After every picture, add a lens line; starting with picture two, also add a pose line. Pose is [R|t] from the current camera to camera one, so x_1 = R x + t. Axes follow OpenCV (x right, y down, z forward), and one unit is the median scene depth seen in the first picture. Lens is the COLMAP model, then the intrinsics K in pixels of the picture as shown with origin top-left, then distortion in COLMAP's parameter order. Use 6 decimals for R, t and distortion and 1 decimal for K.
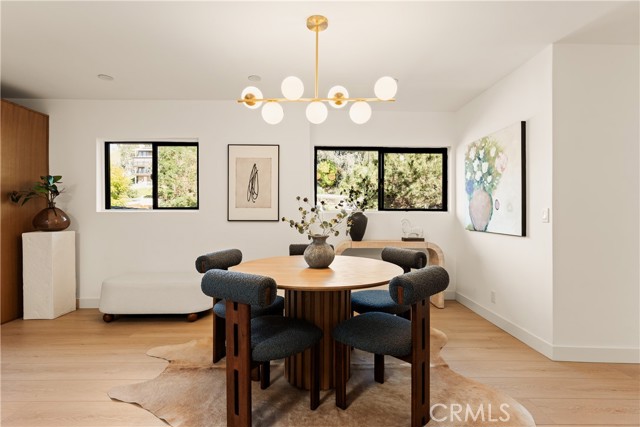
lens RADIAL K [[307.7, 0, 320.0], [0, 307.7, 213.5], [0, 0, 1]] dist [0.000947, -0.000180]
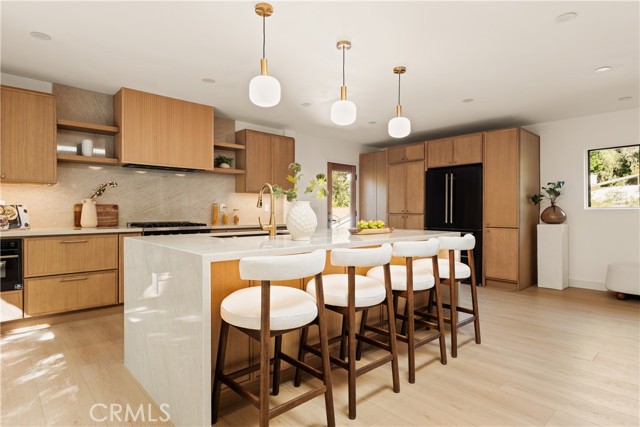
lens RADIAL K [[341.8, 0, 320.0], [0, 341.8, 213.5], [0, 0, 1]] dist [0.000059, -0.000291]
pose [[0.665348, 0.002799, -0.746528, -0.414717], [-0.001051, 0.999995, 0.002813, 0.009402], [0.746533, -0.001087, 0.665348, -0.680545]]
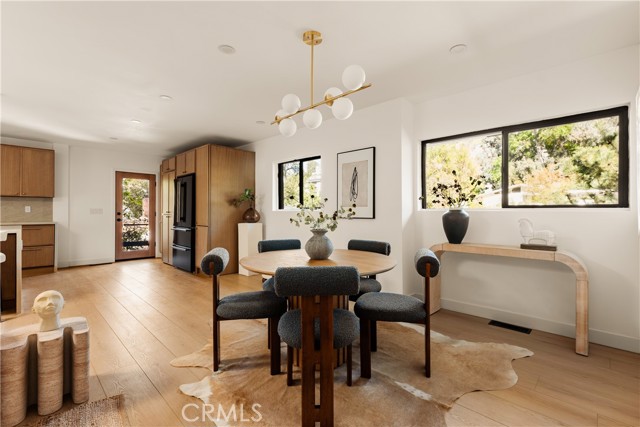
lens RADIAL K [[288.1, 0, 320.0], [0, 288.1, 213.5], [0, 0, 1]] dist [-0.000982, -0.000103]
pose [[0.703759, 0.000942, -0.710438, 0.442027], [-0.004179, 0.999987, -0.002814, 0.010102], [0.710426, 0.004950, 0.703754, 0.172278]]
